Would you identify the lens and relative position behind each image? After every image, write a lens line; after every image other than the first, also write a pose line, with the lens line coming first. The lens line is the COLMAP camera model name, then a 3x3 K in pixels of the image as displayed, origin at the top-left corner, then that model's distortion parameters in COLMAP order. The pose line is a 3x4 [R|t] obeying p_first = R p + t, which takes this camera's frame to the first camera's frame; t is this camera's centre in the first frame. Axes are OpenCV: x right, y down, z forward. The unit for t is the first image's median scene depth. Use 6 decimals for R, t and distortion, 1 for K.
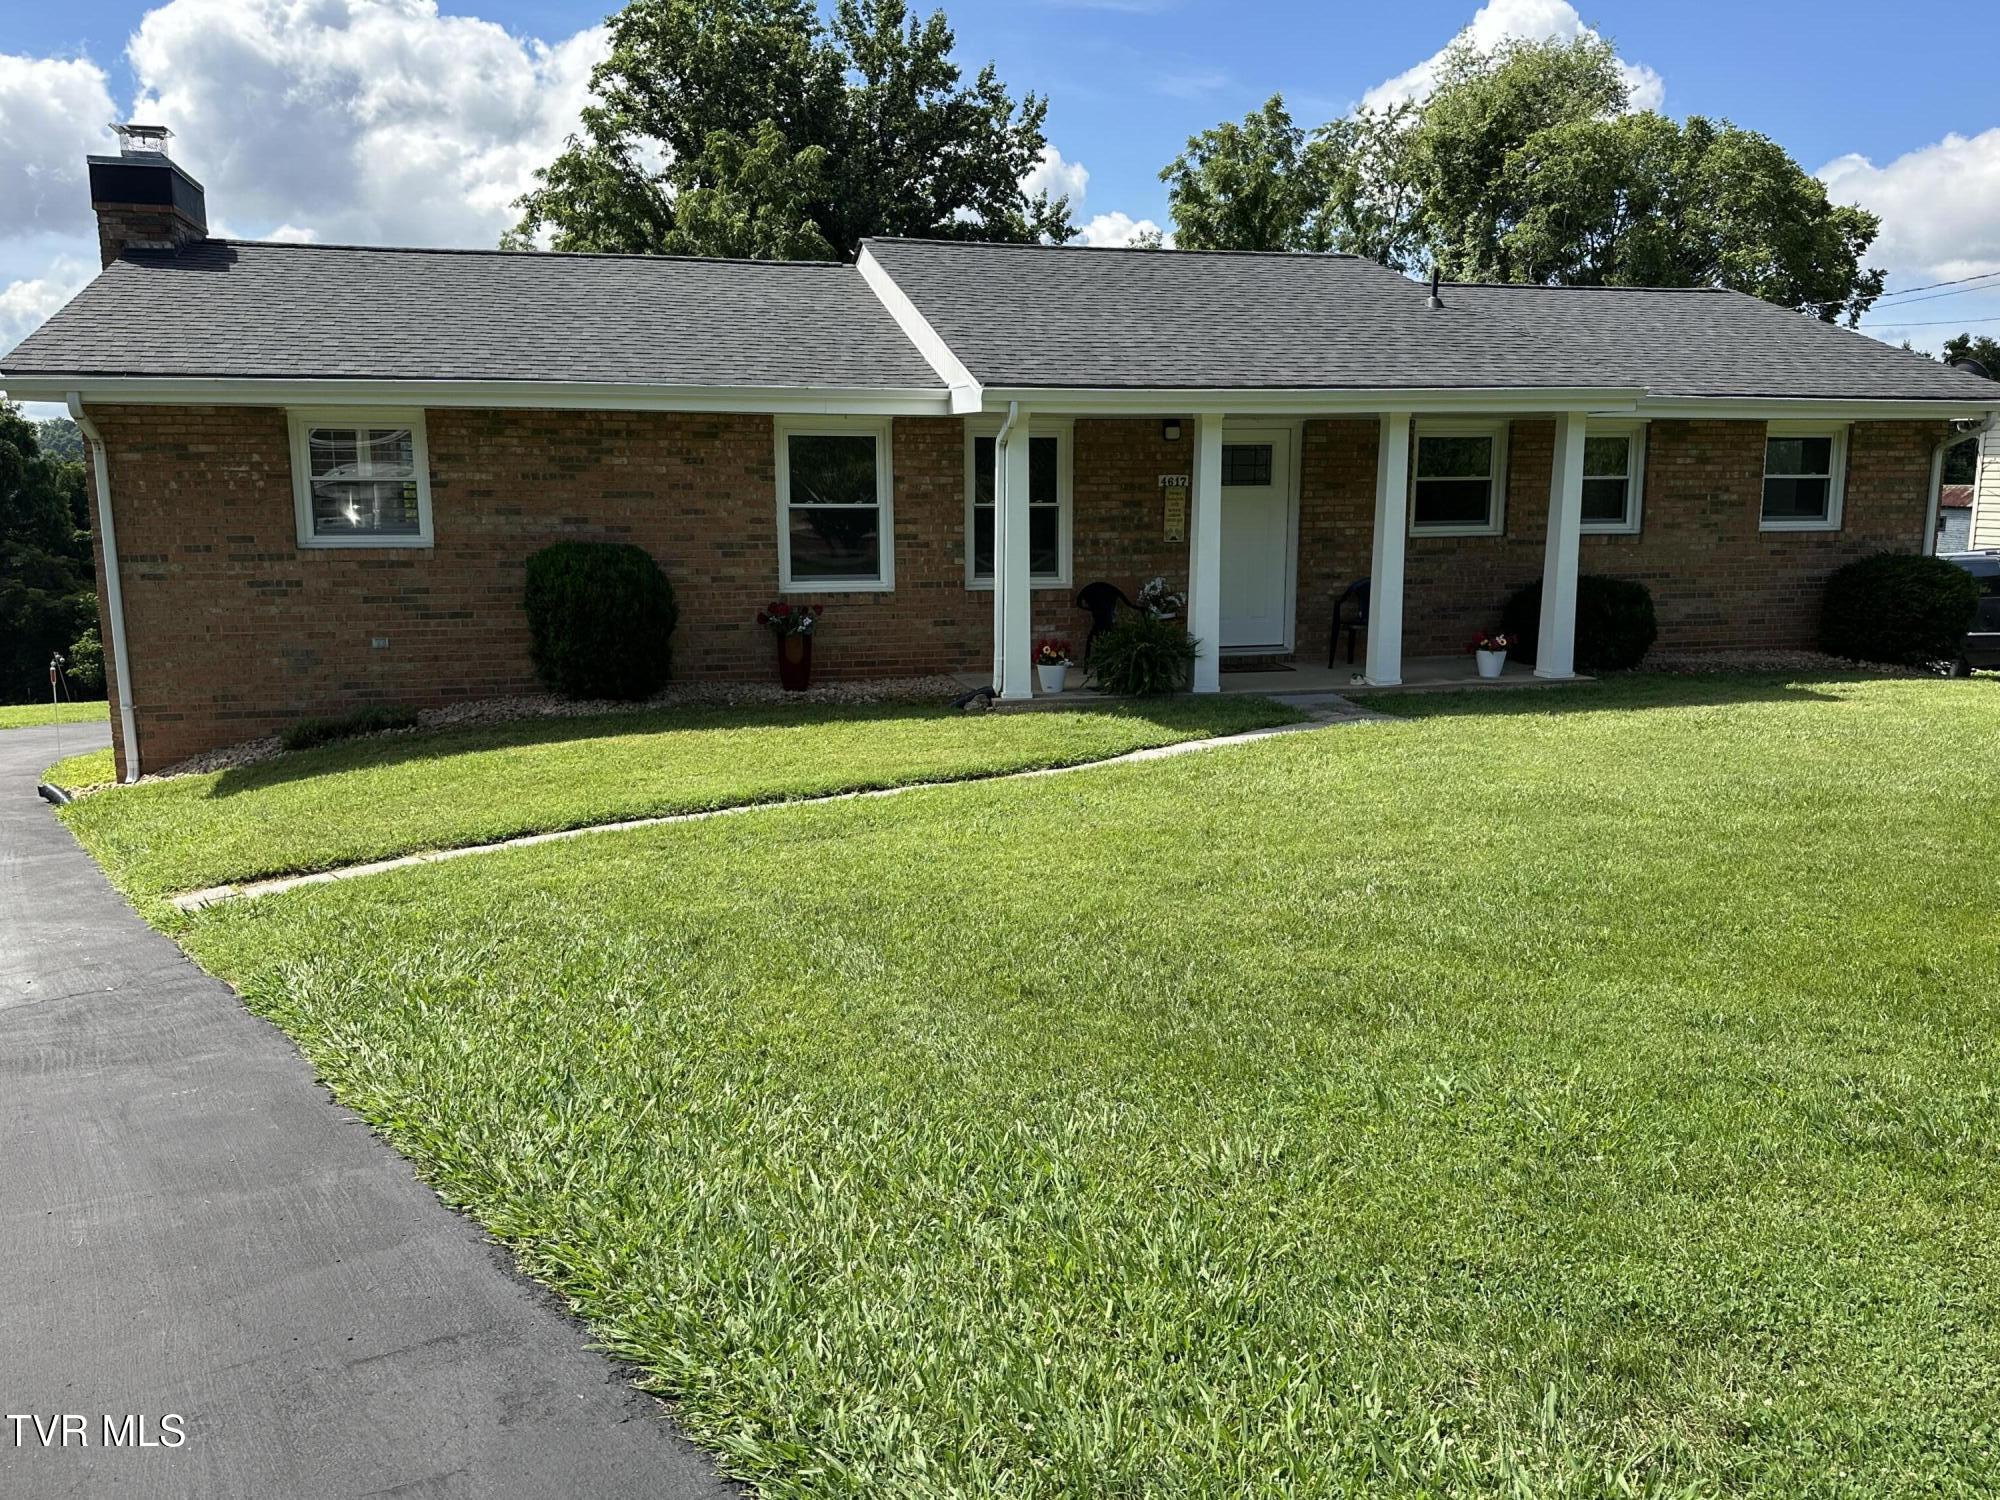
lens RADIAL K [[1580.1, 0, 999.8], [0, 1580.1, 756.6], [0, 0, 1]] dist [0.196233, -0.442436]
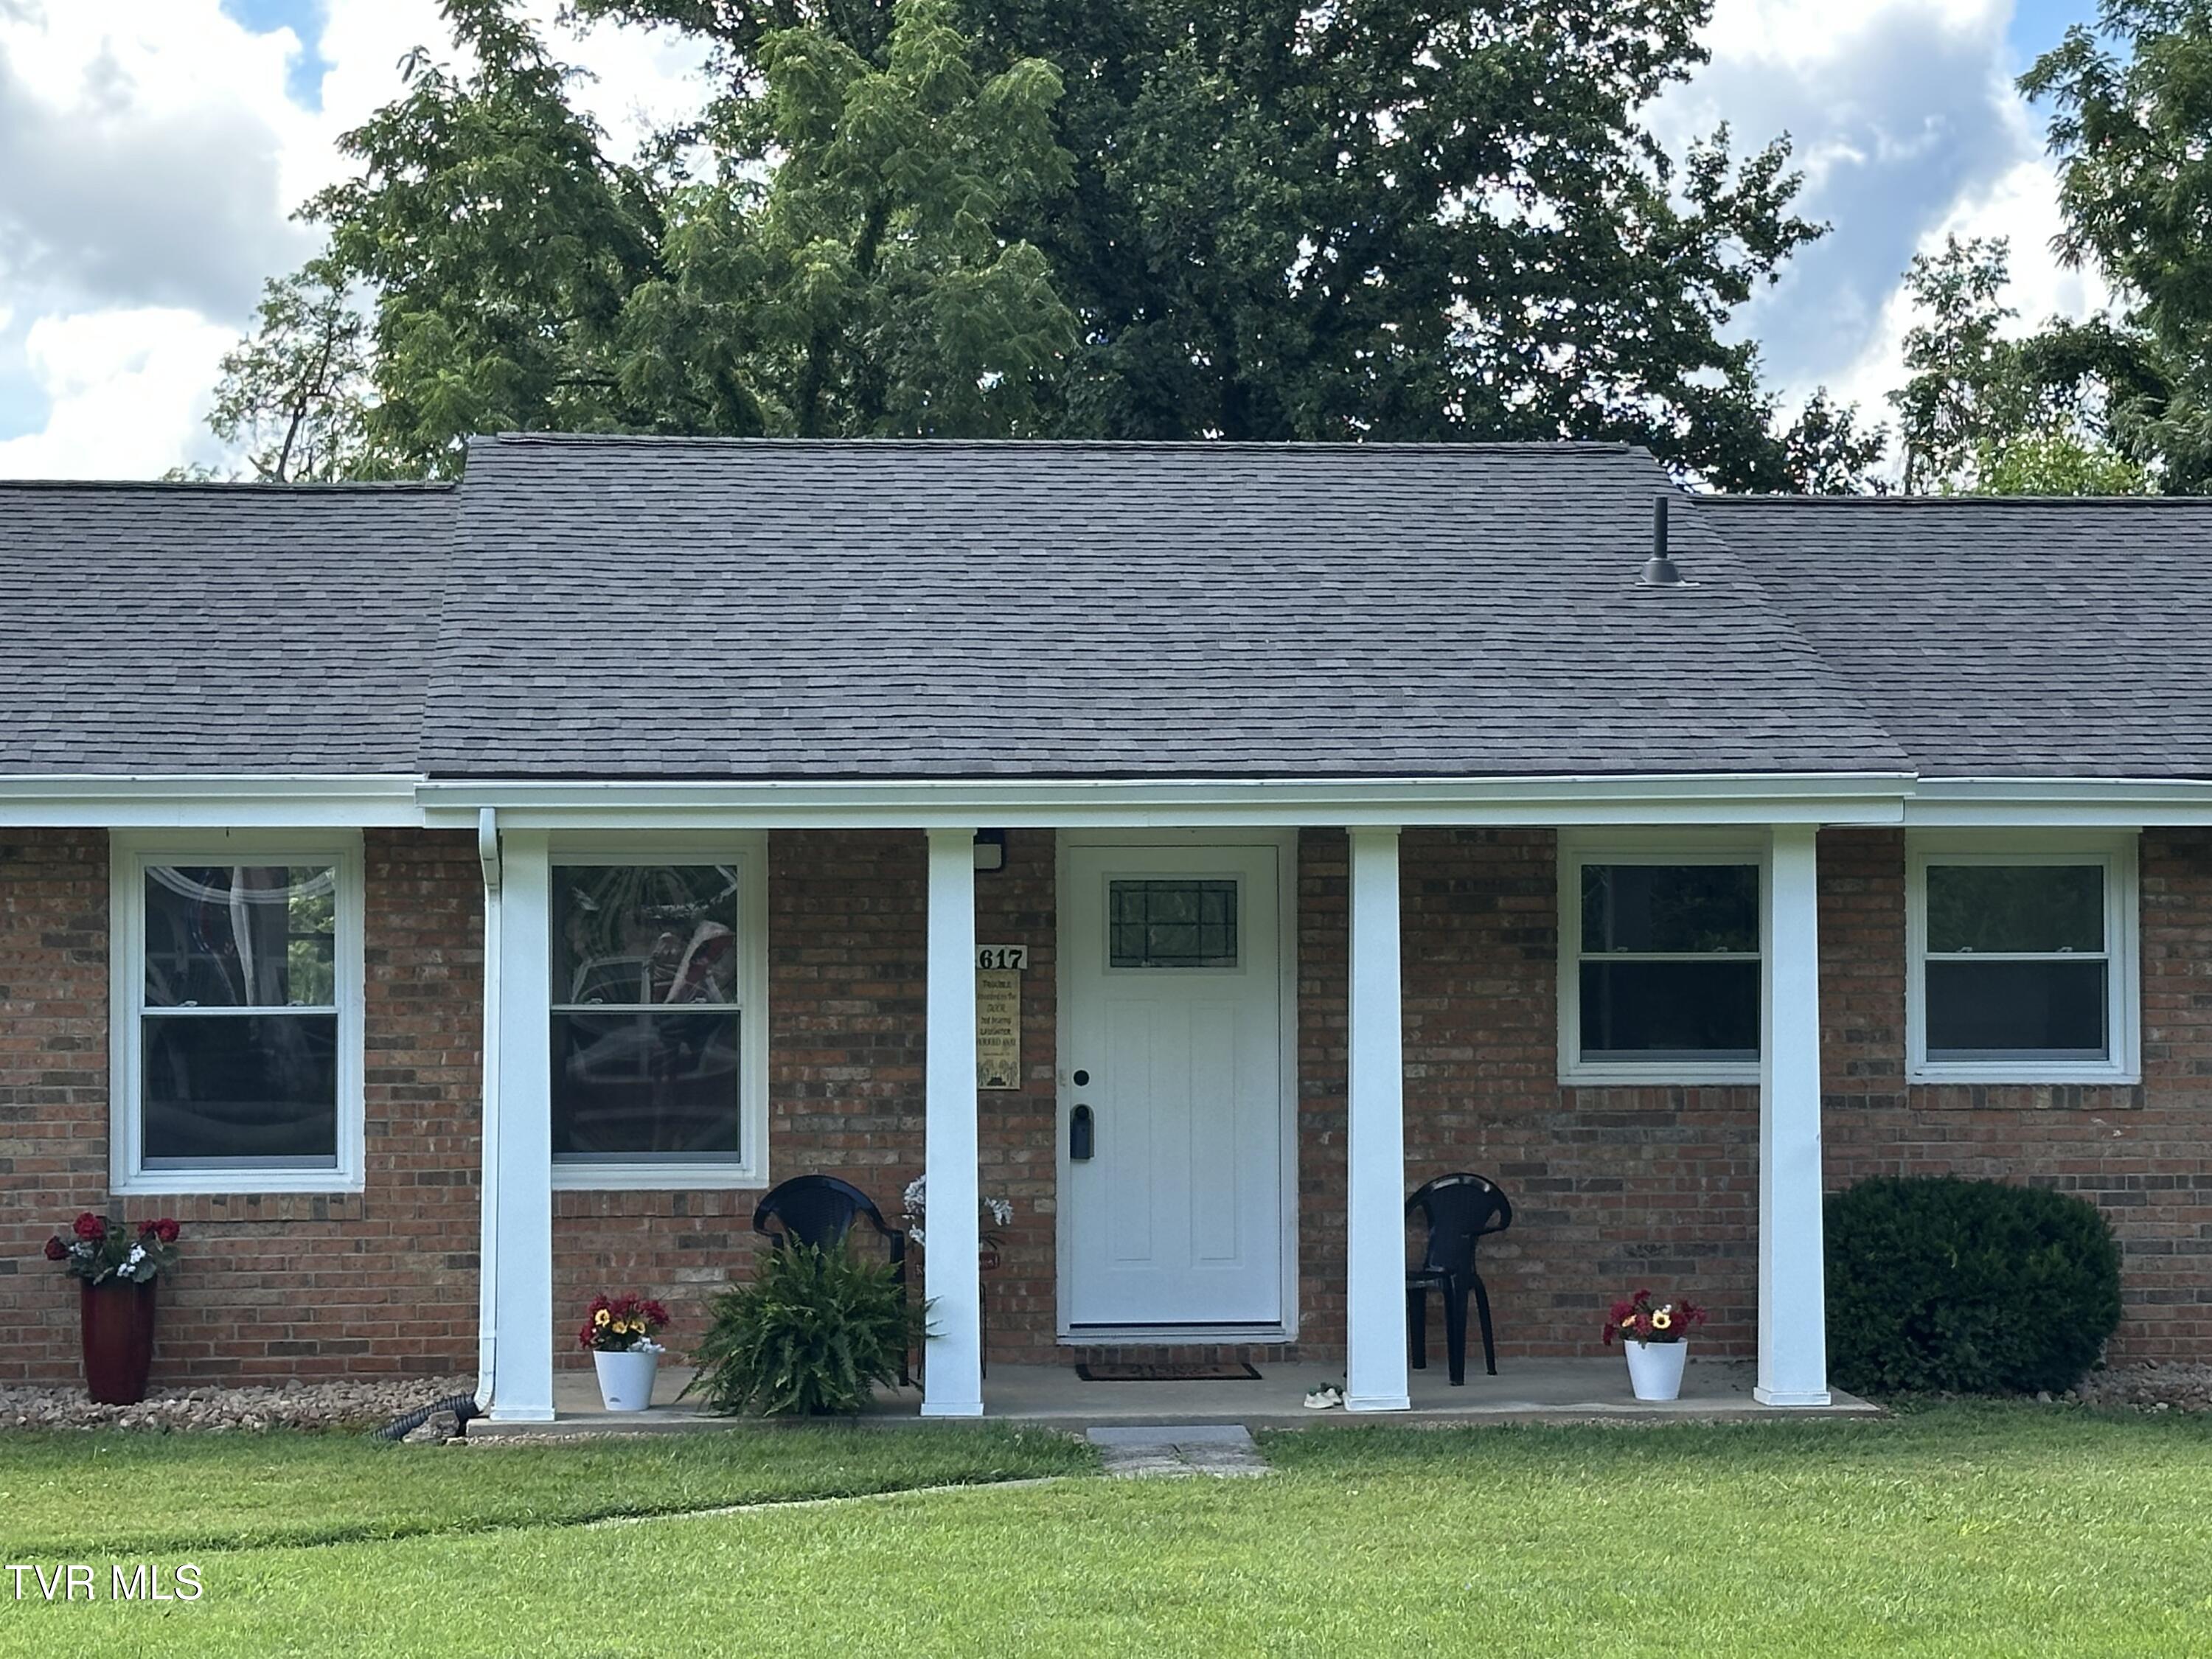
lens RADIAL K [[4851.9, 0, 1106.0], [0, 4851.9, 829.5], [0, 0, 1]] dist [0.154212, 0.238977]
pose [[0.986372, -0.003002, -0.164504, 0.381398], [-0.027029, 0.983293, -0.180011, 0.041977], [0.162296, 0.182004, 0.969812, -0.364155]]
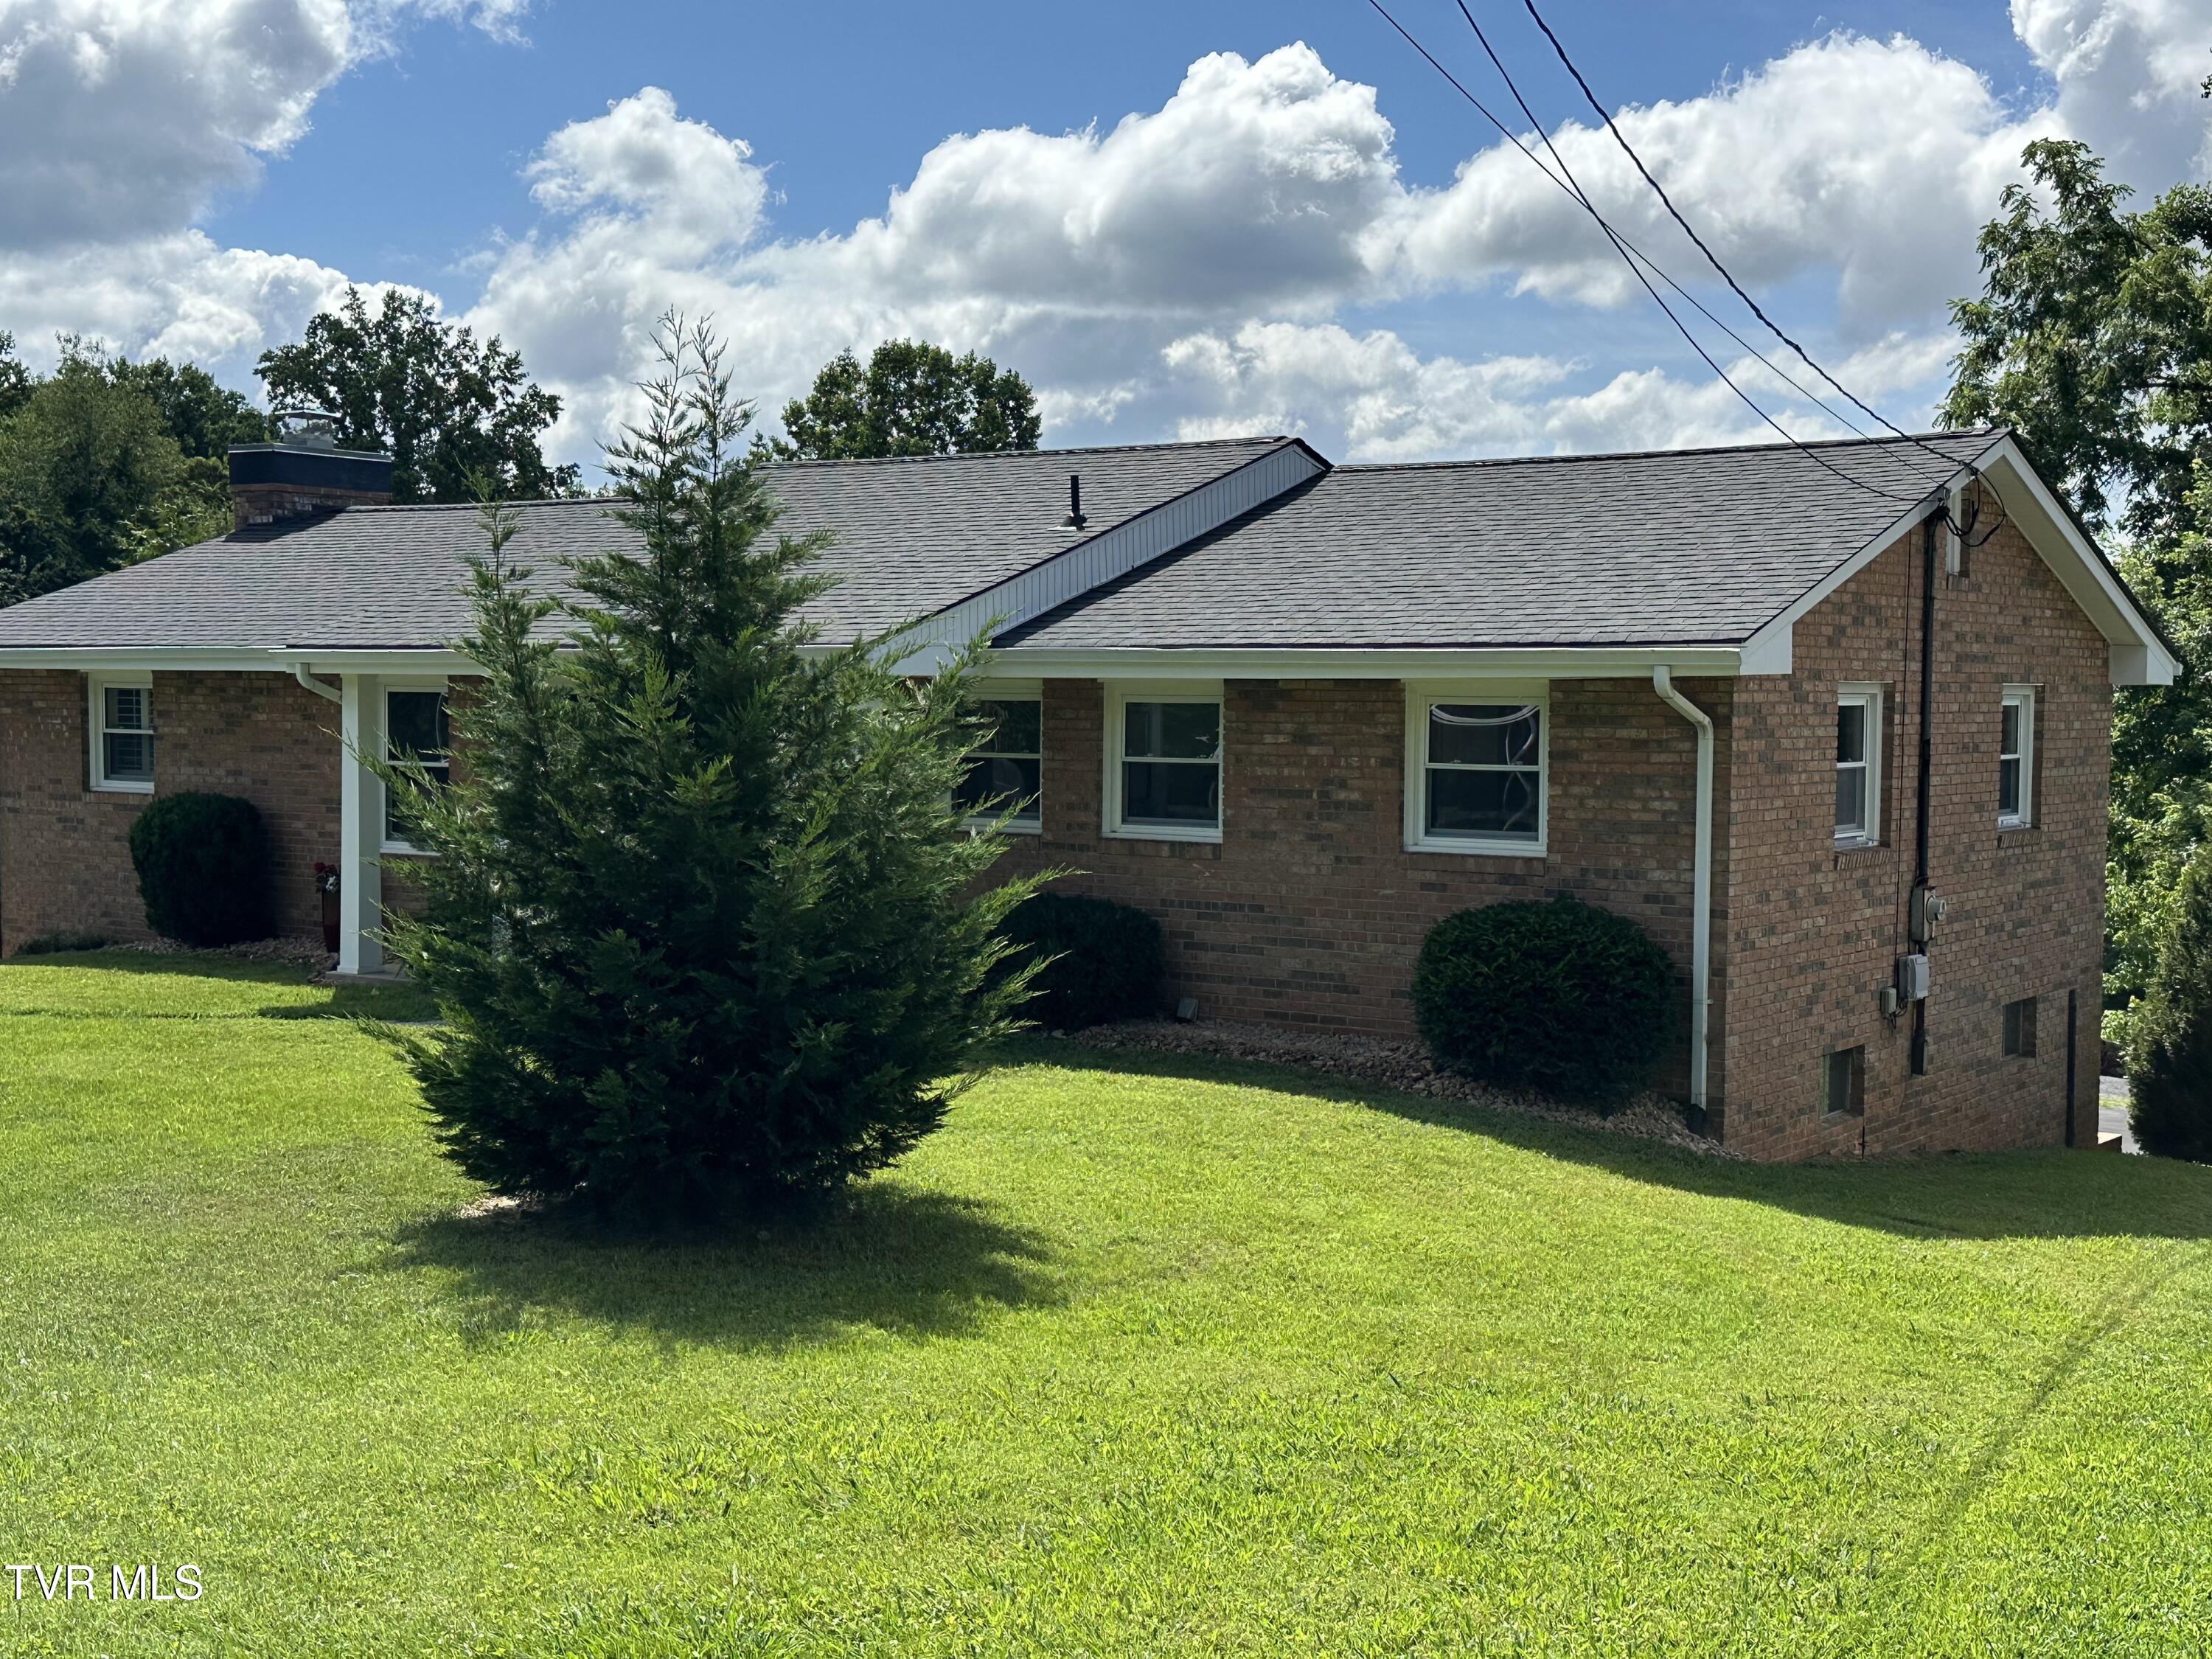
lens RADIAL K [[2724.3, 0, 1106.0], [0, 2724.3, 829.5], [0, 0, 1]] dist [0.052646, -0.005265]
pose [[0.652082, 0.045988, -0.756753, 1.375406], [-0.138638, 0.988561, -0.059387, -0.078542], [0.745365, 0.143640, 0.650998, 0.250575]]
